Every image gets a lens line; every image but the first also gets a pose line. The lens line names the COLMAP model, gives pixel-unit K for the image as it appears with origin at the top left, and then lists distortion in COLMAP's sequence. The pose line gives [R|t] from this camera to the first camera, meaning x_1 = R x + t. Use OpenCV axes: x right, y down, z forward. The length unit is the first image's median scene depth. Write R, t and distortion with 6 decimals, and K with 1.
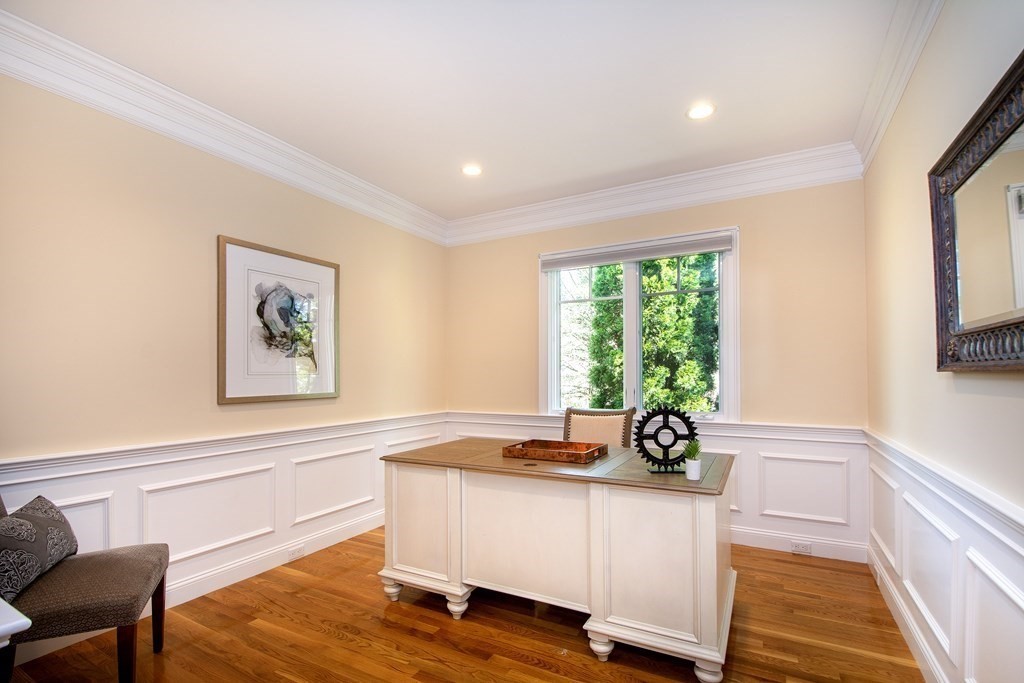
lens RADIAL K [[455.5, 0, 534.7], [0, 455.5, 370.0], [0, 0, 1]] dist [0.000949, -0.000278]
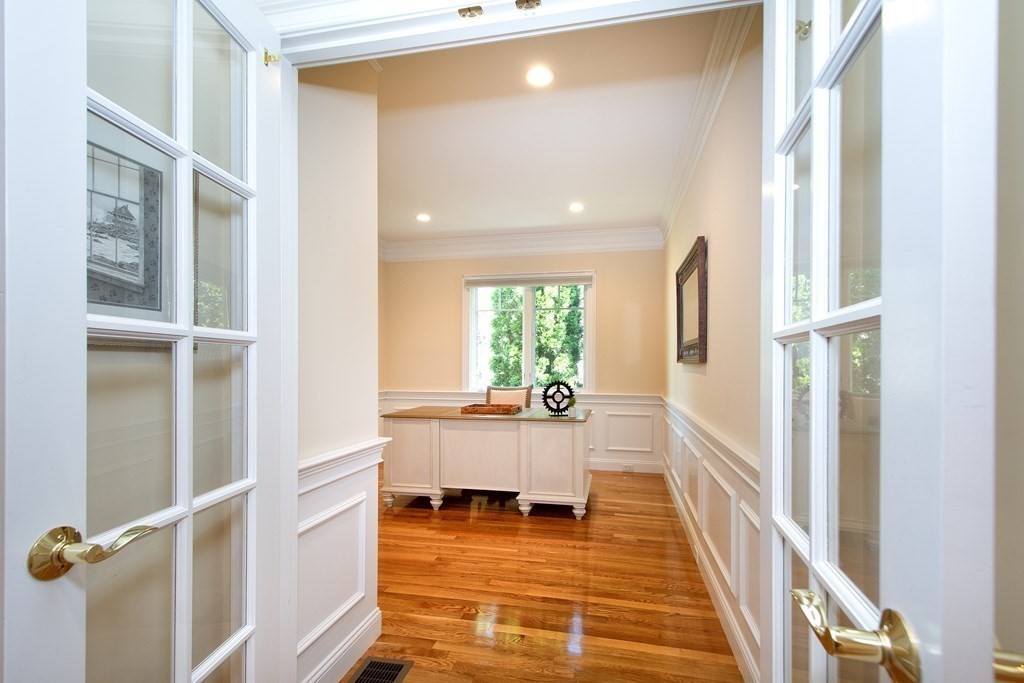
lens RADIAL K [[454.4, 0, 532.0], [0, 454.4, 368.1], [0, 0, 1]] dist [0.017649, 0.000066]
pose [[0.960503, 0.004457, 0.278235, -0.211120], [-0.010306, 0.999756, 0.019562, -0.003826], [-0.278080, -0.021657, 0.960314, -0.477166]]
